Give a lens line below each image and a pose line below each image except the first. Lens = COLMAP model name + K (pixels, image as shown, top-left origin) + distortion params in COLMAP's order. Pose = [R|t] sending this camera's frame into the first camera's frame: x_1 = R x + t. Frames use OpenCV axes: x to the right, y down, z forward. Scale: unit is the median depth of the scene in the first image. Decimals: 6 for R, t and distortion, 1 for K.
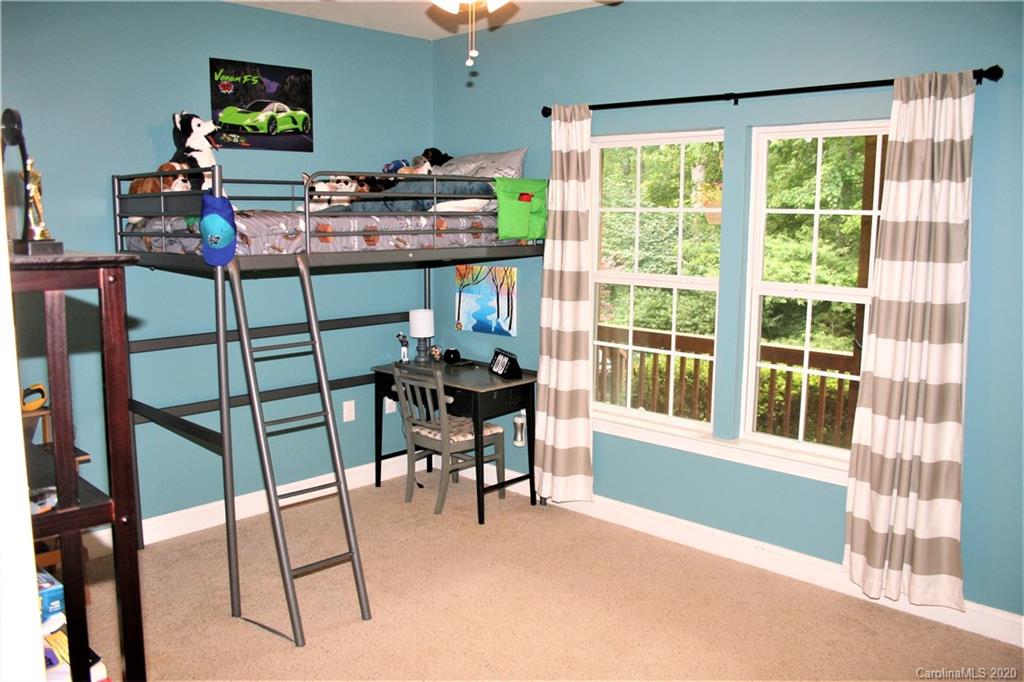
lens RADIAL K [[851.9, 0, 511.4], [0, 851.9, 340.9], [0, 0, 1]] dist [-0.147259, 0.118634]
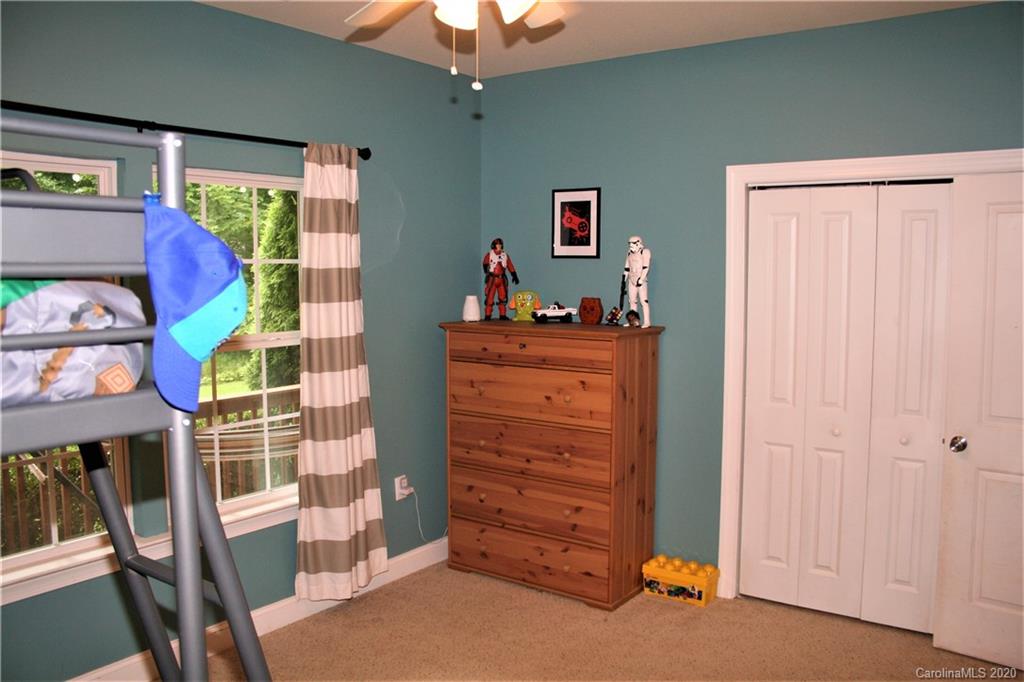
lens RADIAL K [[851.9, 0, 512.0], [0, 851.9, 342.5], [0, 0, 1]] dist [-0.147259, 0.118634]
pose [[-0.137972, -0.093264, 0.986035, -0.715575], [0.142626, 0.983309, 0.112963, -0.136367], [-0.980113, 0.156220, -0.122367, 0.887111]]
